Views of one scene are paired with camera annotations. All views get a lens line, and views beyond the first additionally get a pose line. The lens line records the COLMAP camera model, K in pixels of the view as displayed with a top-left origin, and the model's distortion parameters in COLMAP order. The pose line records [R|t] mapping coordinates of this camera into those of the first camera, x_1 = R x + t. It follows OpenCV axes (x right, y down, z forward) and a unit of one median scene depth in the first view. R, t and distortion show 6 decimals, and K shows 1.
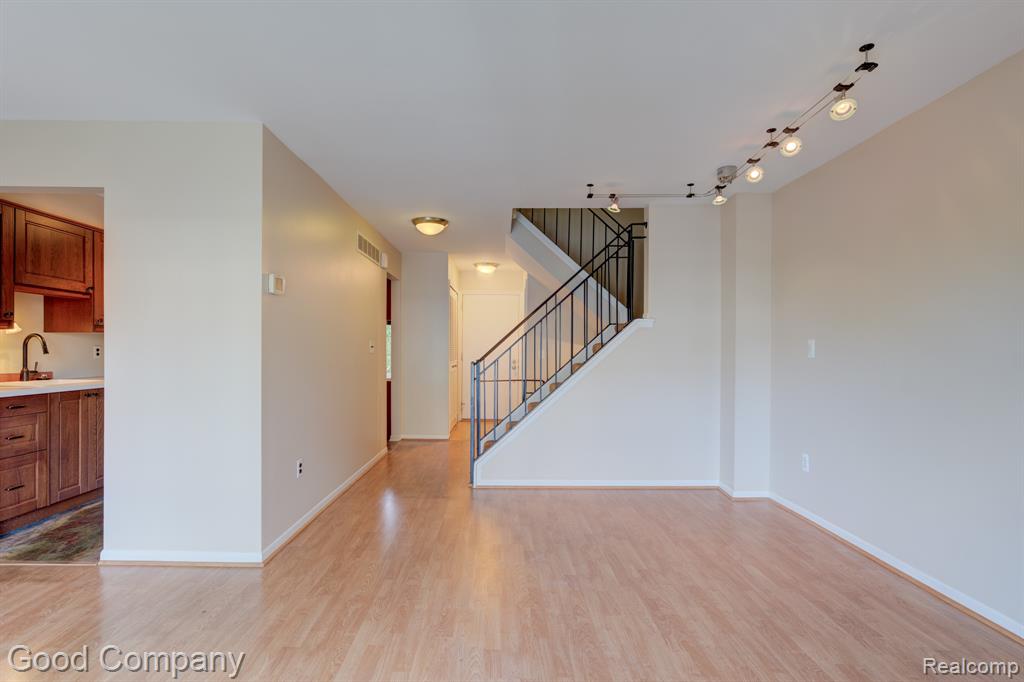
lens RADIAL K [[483.2, 0, 491.0], [0, 483.2, 354.0], [0, 0, 1]] dist [-0.026154, 0.018710]
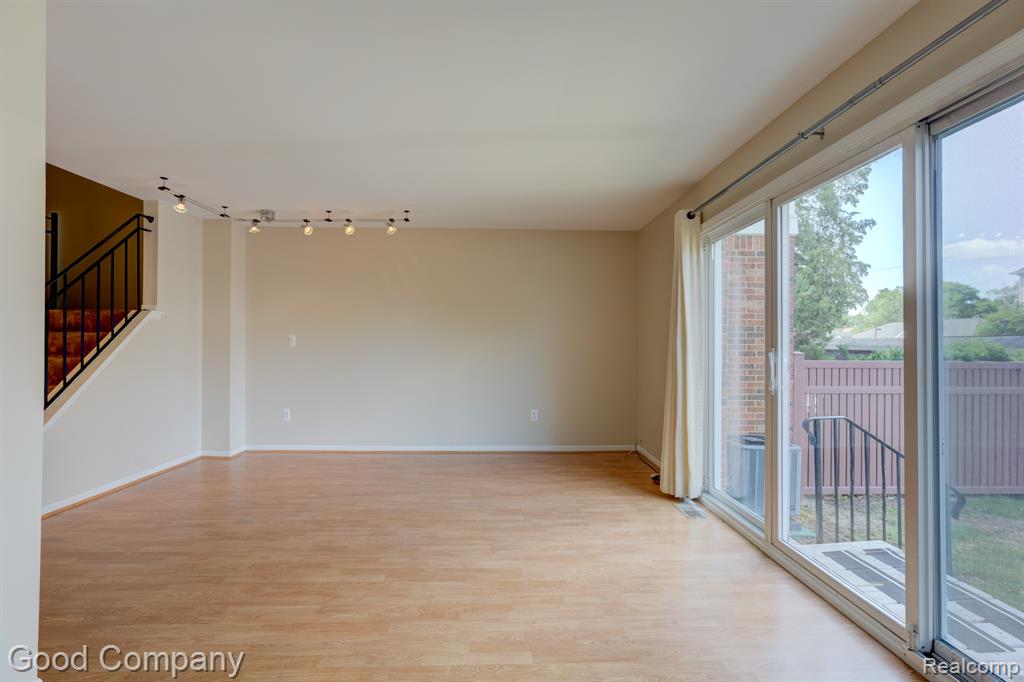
lens RADIAL K [[456.2, 0, 510.4], [0, 456.2, 342.3], [0, 0, 1]] dist [-0.034282, 0.022713]
pose [[-0.028057, -0.000779, 0.999606, -0.996650], [0.005296, 0.999986, 0.000928, -0.003787], [-0.999592, 0.005320, -0.028053, 0.394780]]
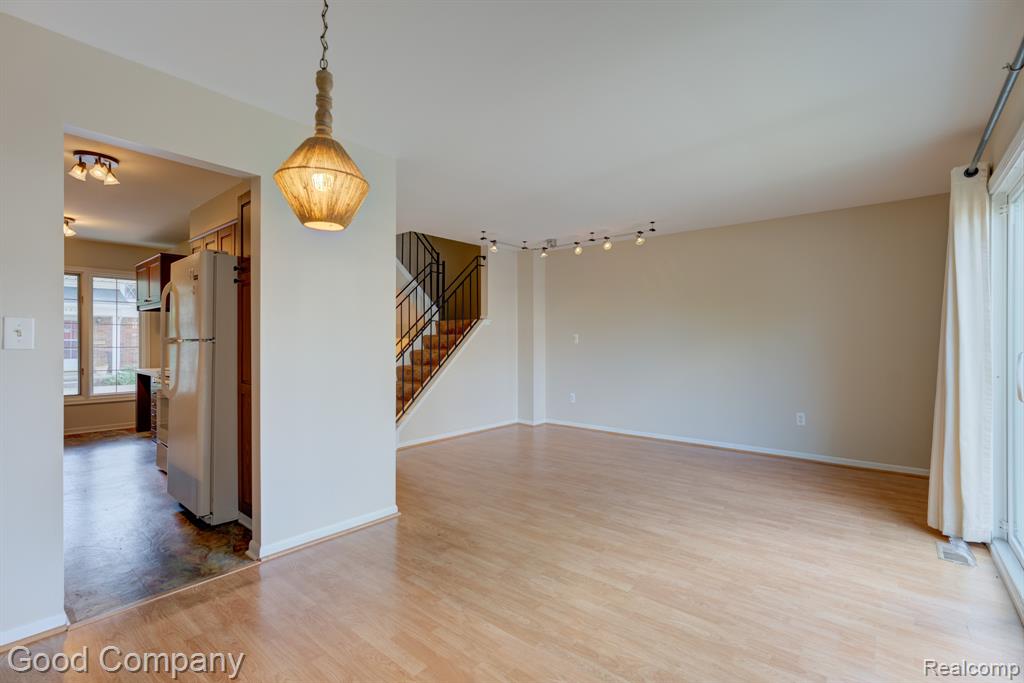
lens RADIAL K [[456.2, 0, 510.4], [0, 456.2, 342.8], [0, 0, 1]] dist [-0.034282, 0.022713]
pose [[0.641034, -0.009730, 0.767451, -1.111729], [0.010885, 0.999934, 0.003585, -0.004863], [-0.767435, 0.006056, 0.641098, 0.017807]]
